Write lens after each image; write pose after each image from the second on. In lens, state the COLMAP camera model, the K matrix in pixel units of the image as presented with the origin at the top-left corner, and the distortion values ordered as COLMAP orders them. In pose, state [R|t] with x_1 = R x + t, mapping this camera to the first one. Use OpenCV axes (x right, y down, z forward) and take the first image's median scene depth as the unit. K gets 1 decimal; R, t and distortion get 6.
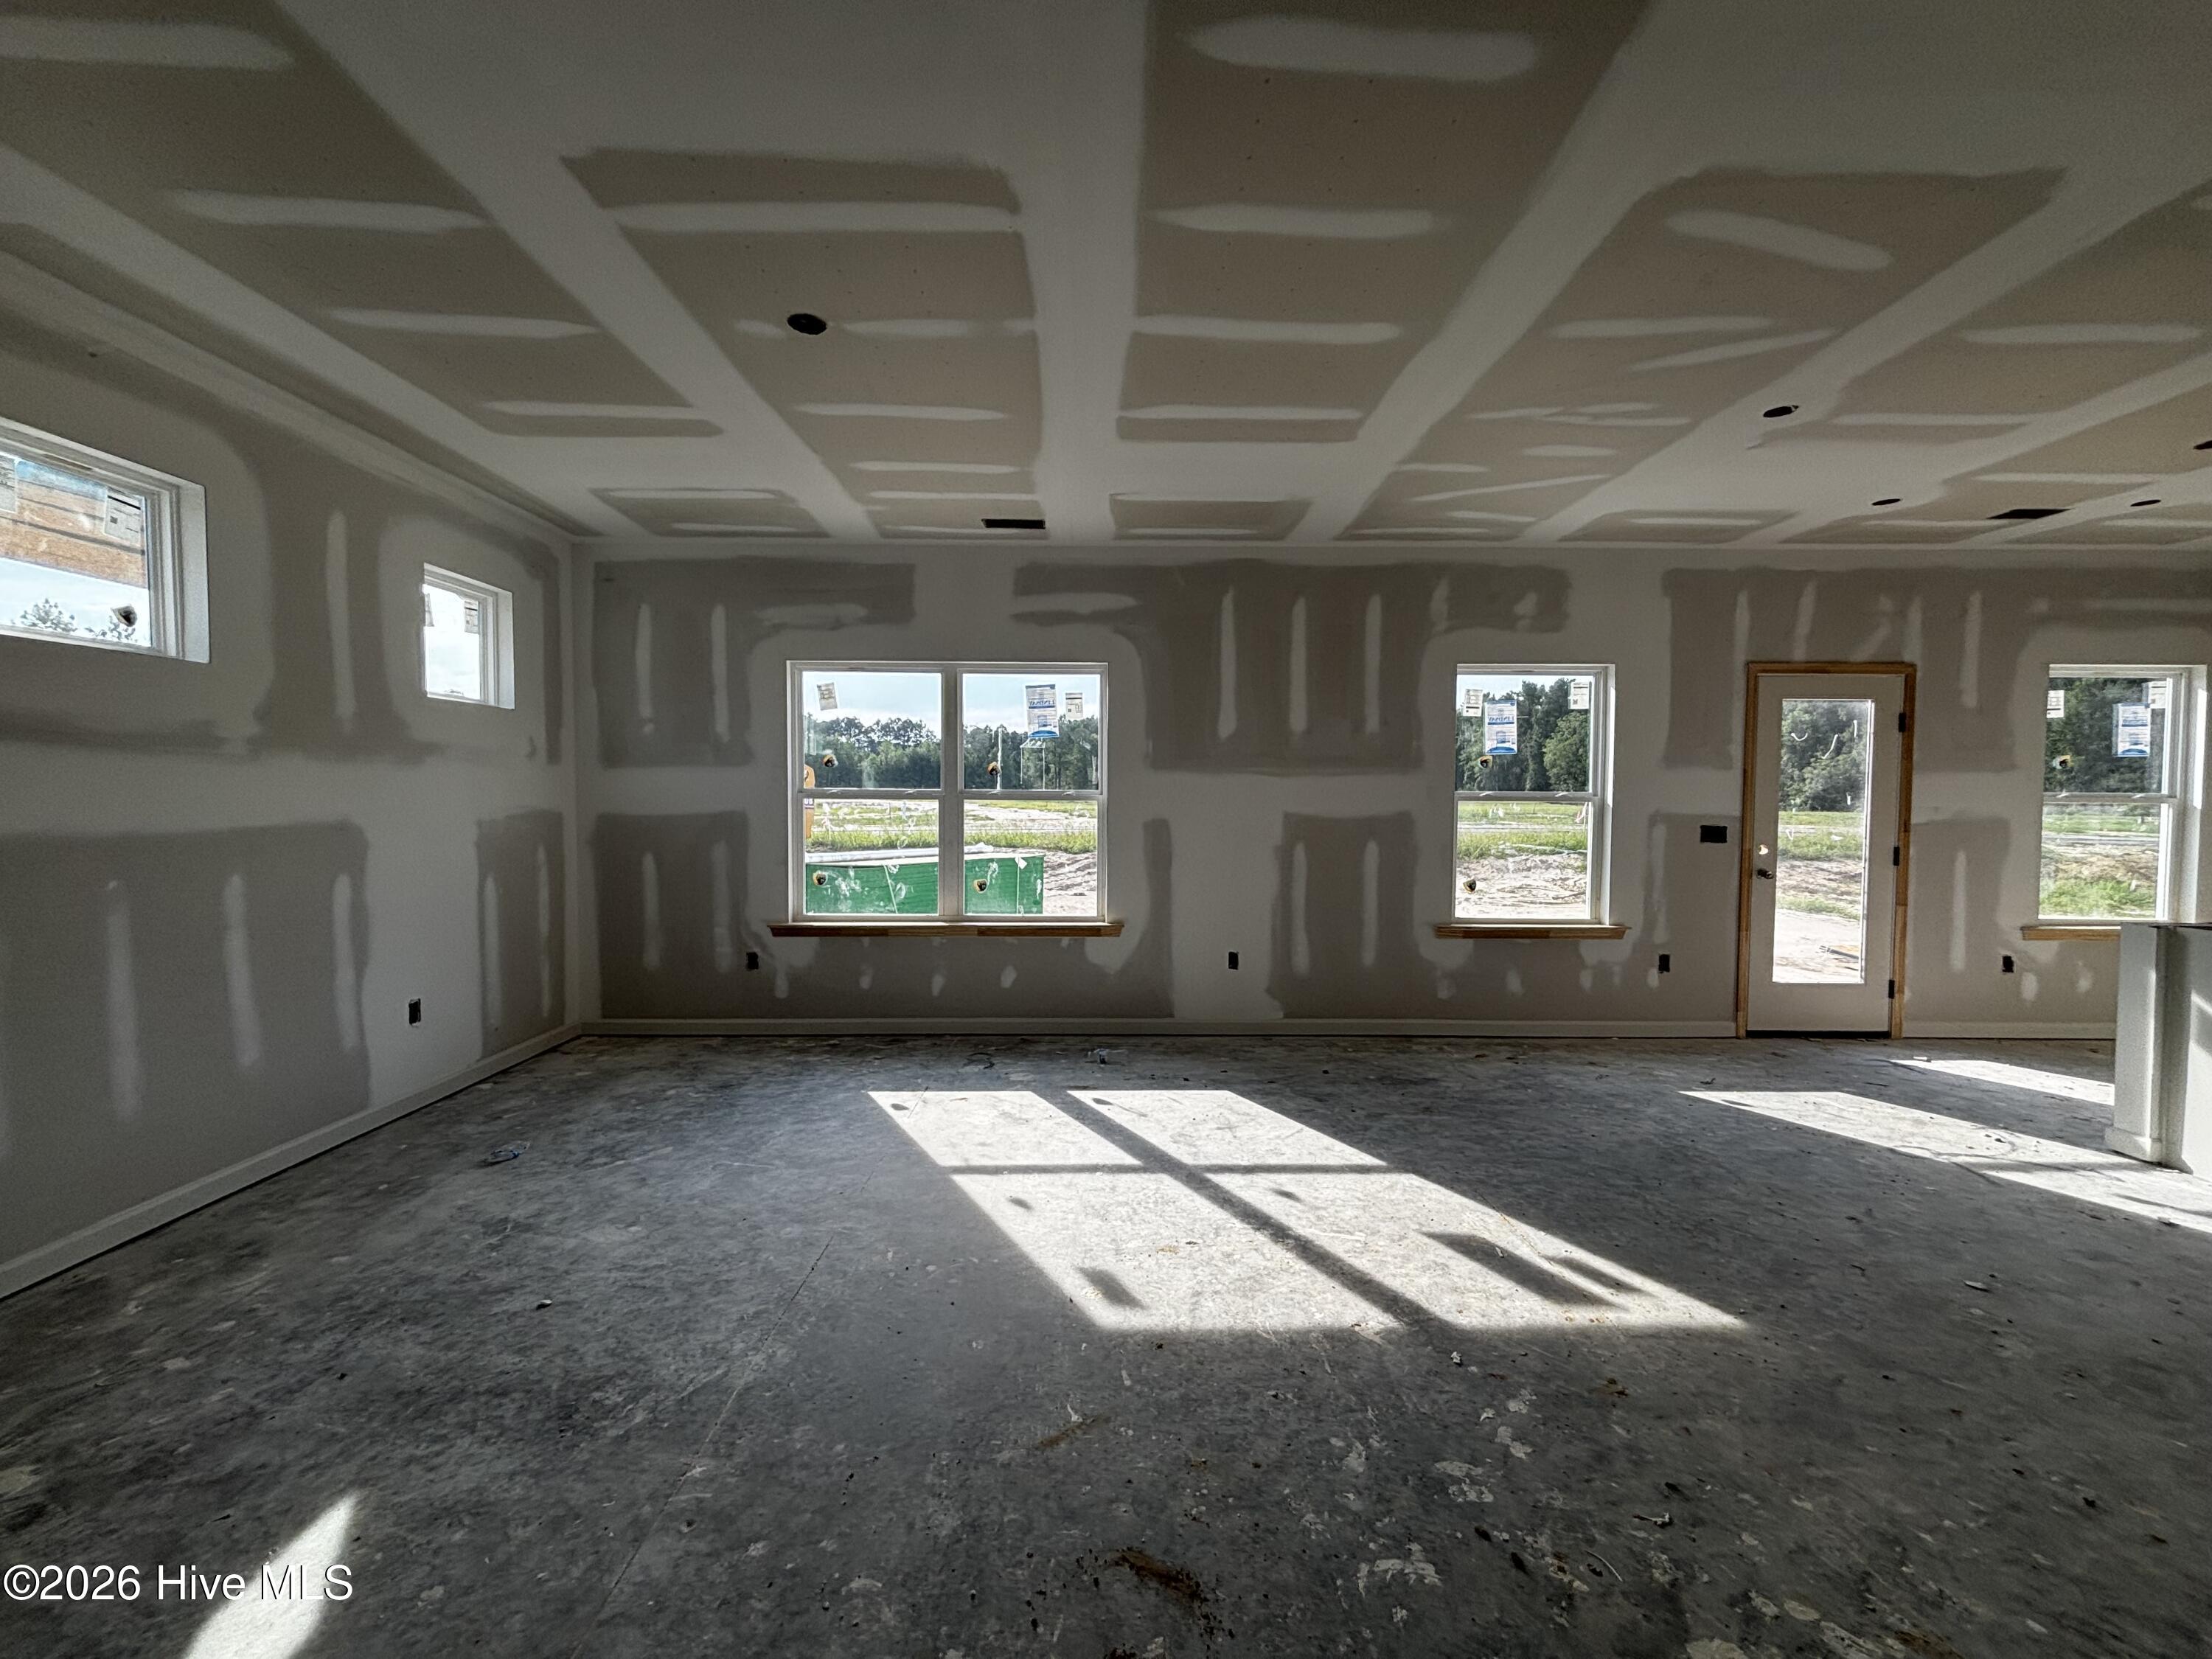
lens RADIAL K [[896.6, 0, 1106.0], [0, 896.6, 829.5], [0, 0, 1]] dist [0.007640, -0.000721]
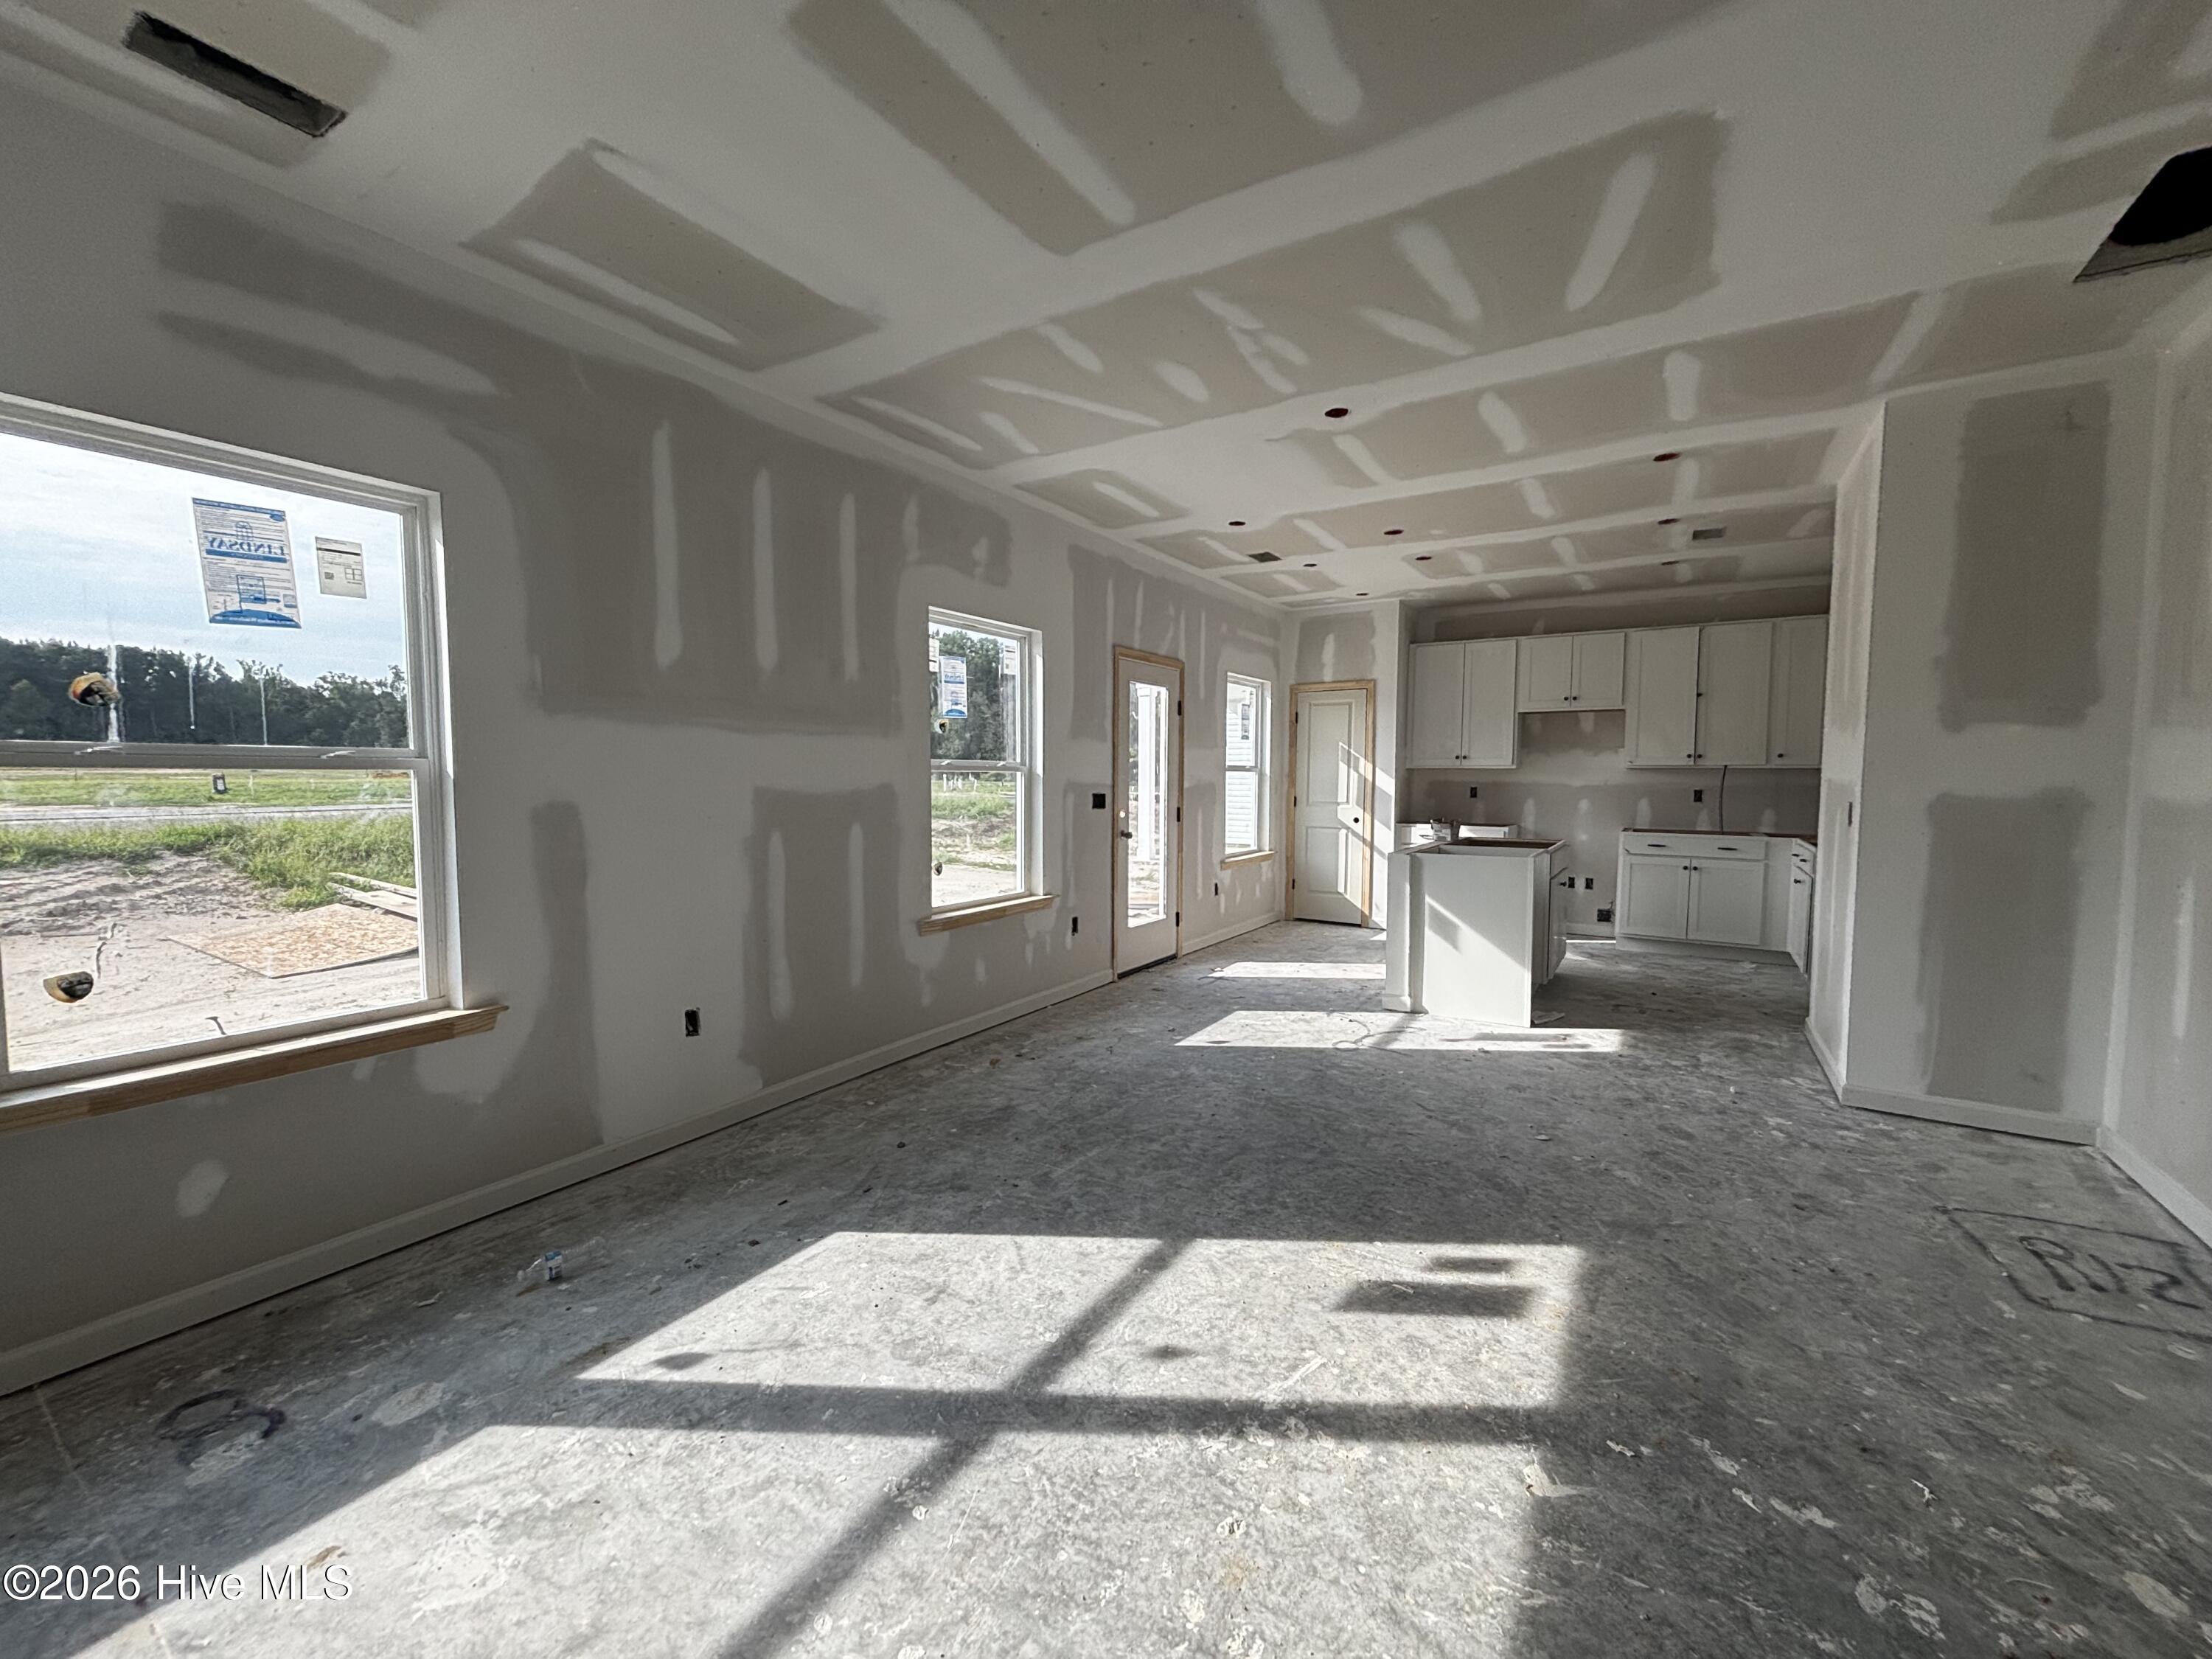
lens RADIAL K [[896.6, 0, 1106.0], [0, 896.6, 829.5], [0, 0, 1]] dist [0.007640, -0.000721]
pose [[0.544590, -0.056871, 0.836772, -0.284257], [0.030180, 0.998381, 0.048212, -0.015389], [-0.838159, -0.001002, 0.545425, 0.519751]]
